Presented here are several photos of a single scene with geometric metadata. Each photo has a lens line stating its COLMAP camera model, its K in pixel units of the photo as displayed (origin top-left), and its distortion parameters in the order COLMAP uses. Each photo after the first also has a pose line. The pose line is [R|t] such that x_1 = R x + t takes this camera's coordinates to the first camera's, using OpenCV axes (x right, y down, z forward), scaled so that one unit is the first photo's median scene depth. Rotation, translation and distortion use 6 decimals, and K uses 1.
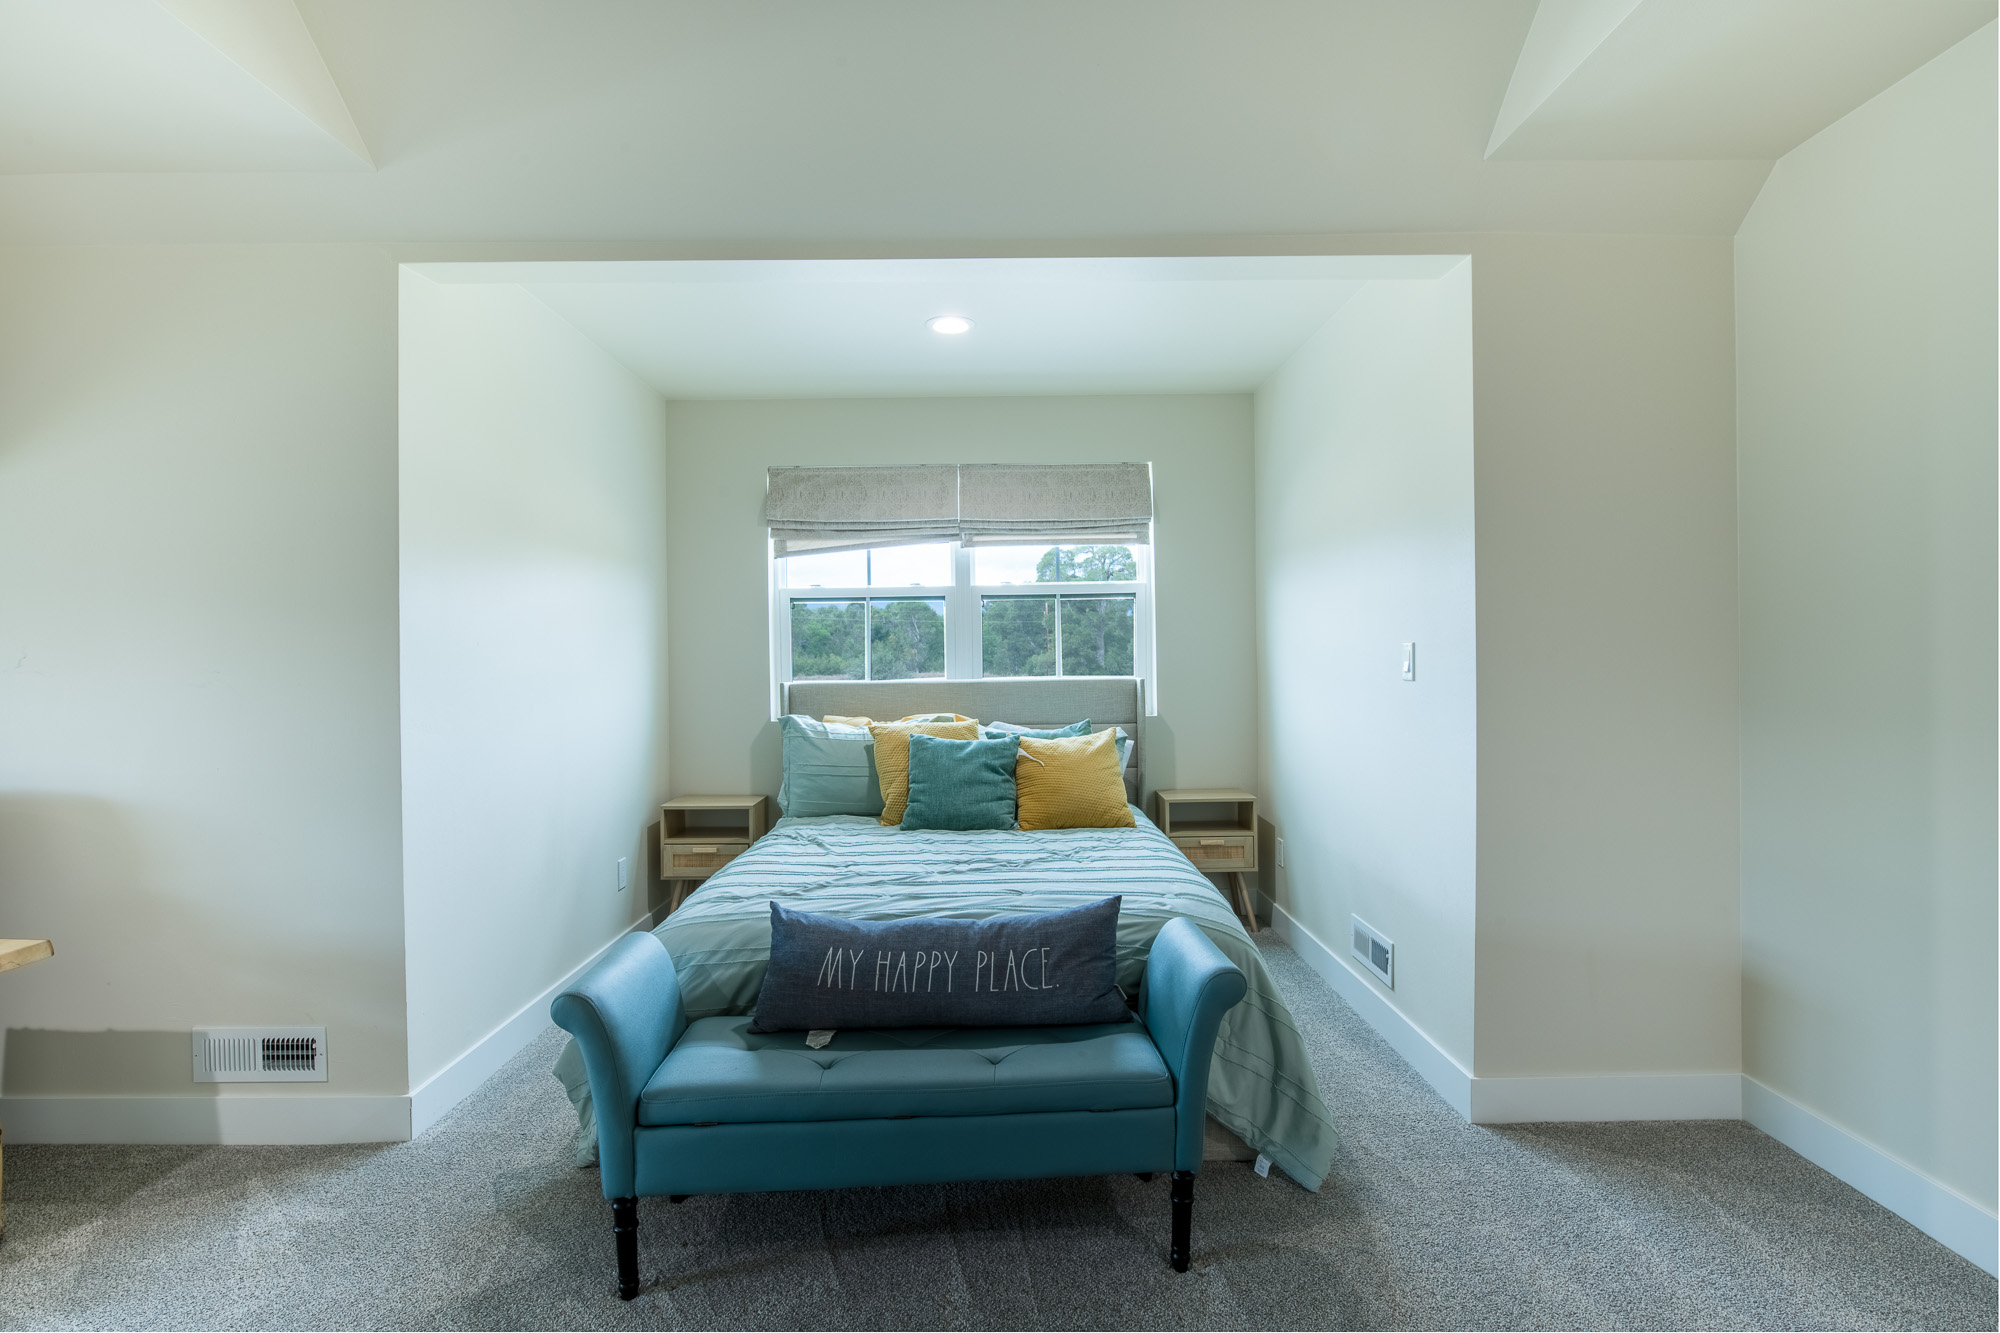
lens RADIAL K [[944.0, 0, 1003.3], [0, 944.0, 660.5], [0, 0, 1]] dist [-0.024941, 0.005431]
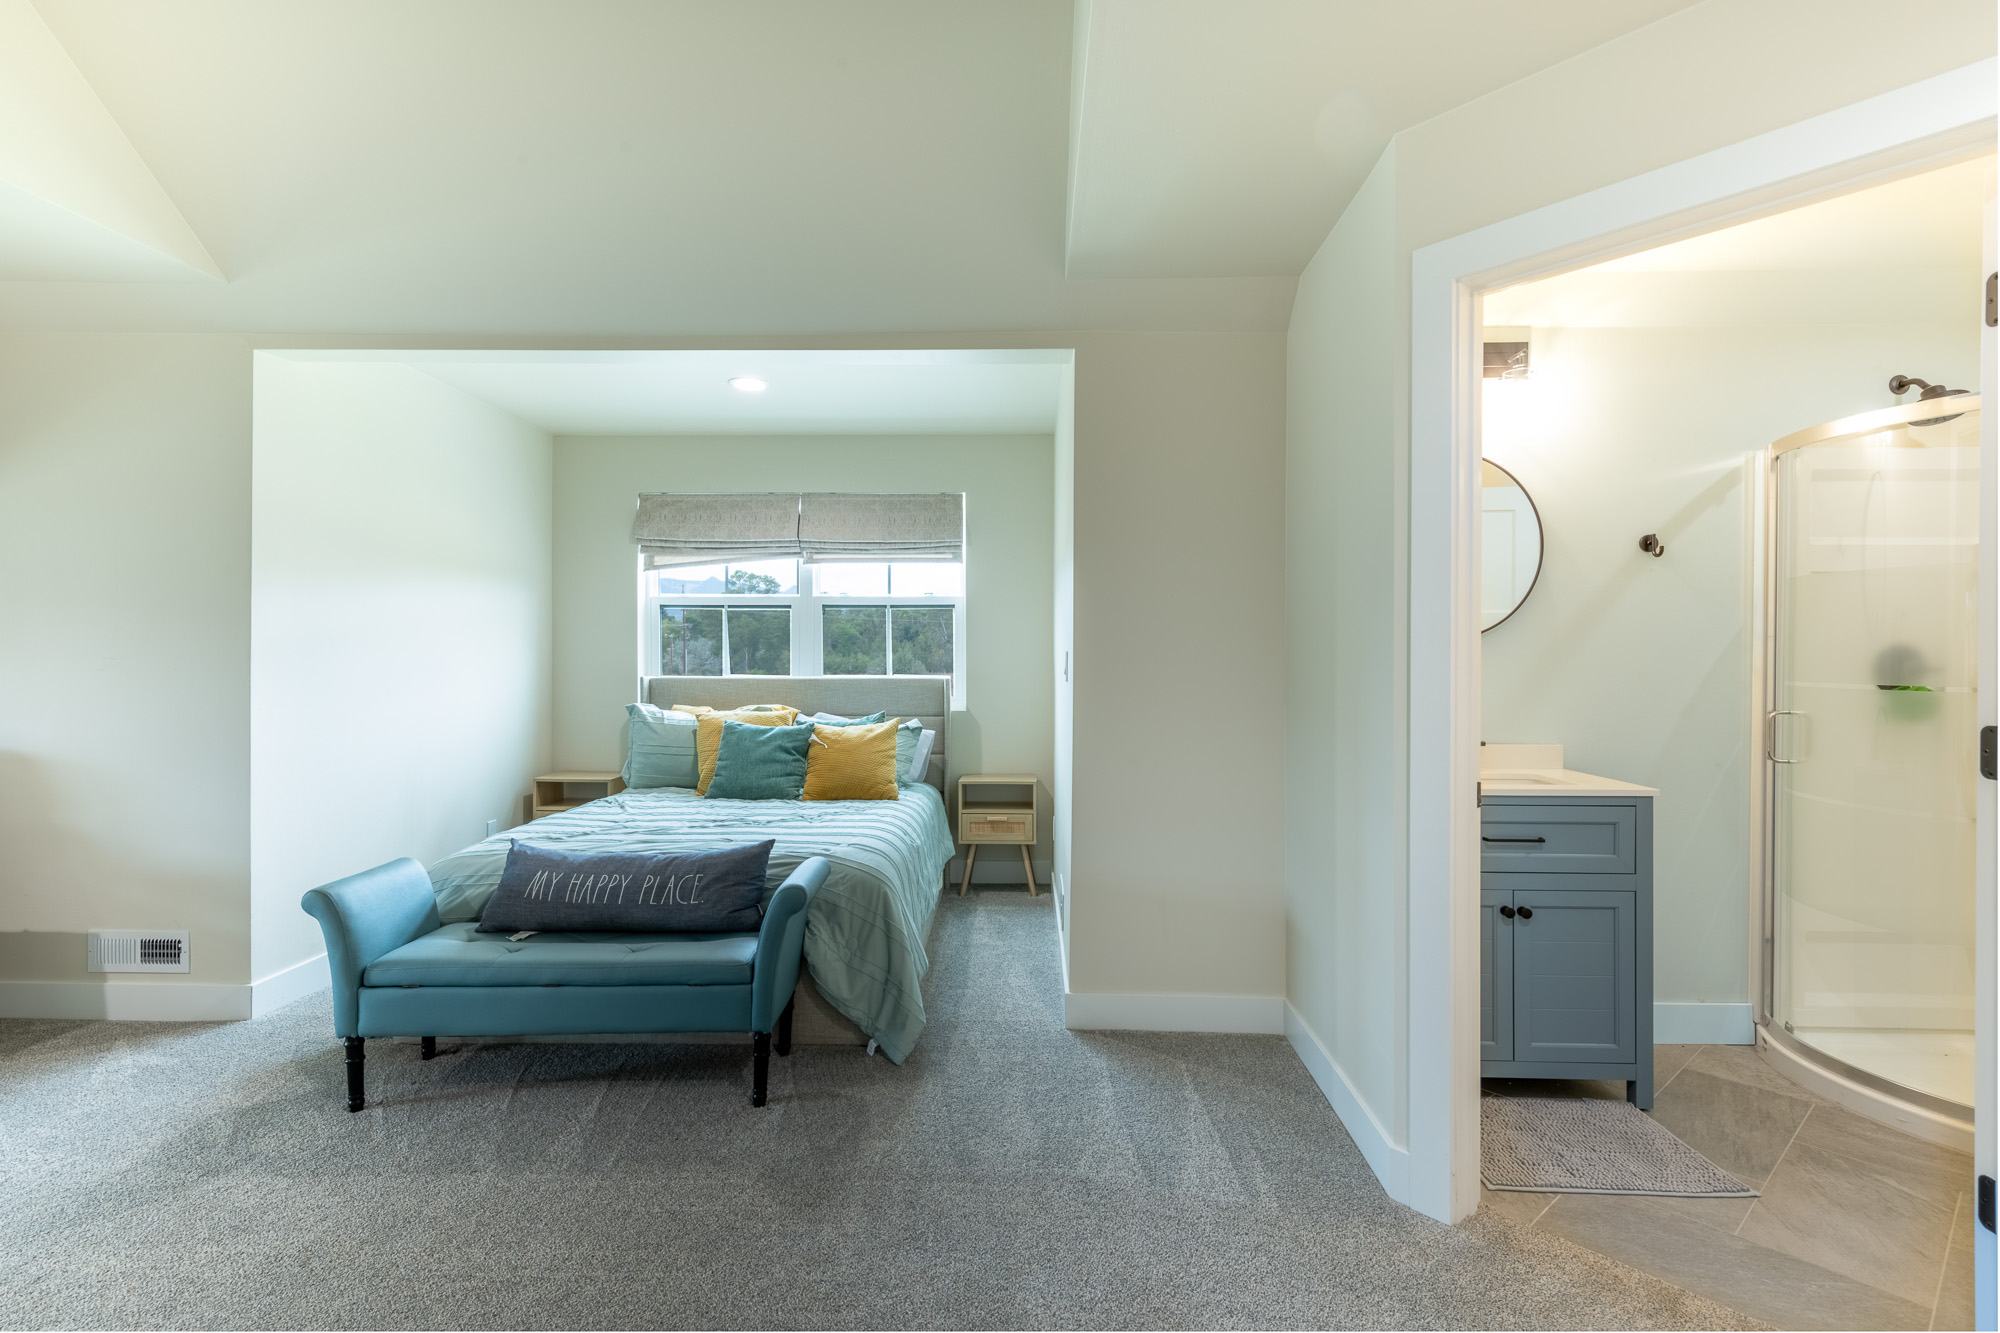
lens RADIAL K [[944.0, 0, 1047.8], [0, 944.0, 655.2], [0, 0, 1]] dist [-0.024941, 0.005431]
pose [[0.999814, 0.017666, -0.007731, 0.481667], [-0.017731, 0.999807, -0.008418, -0.003518], [0.007581, 0.008553, 0.999935, -0.294515]]
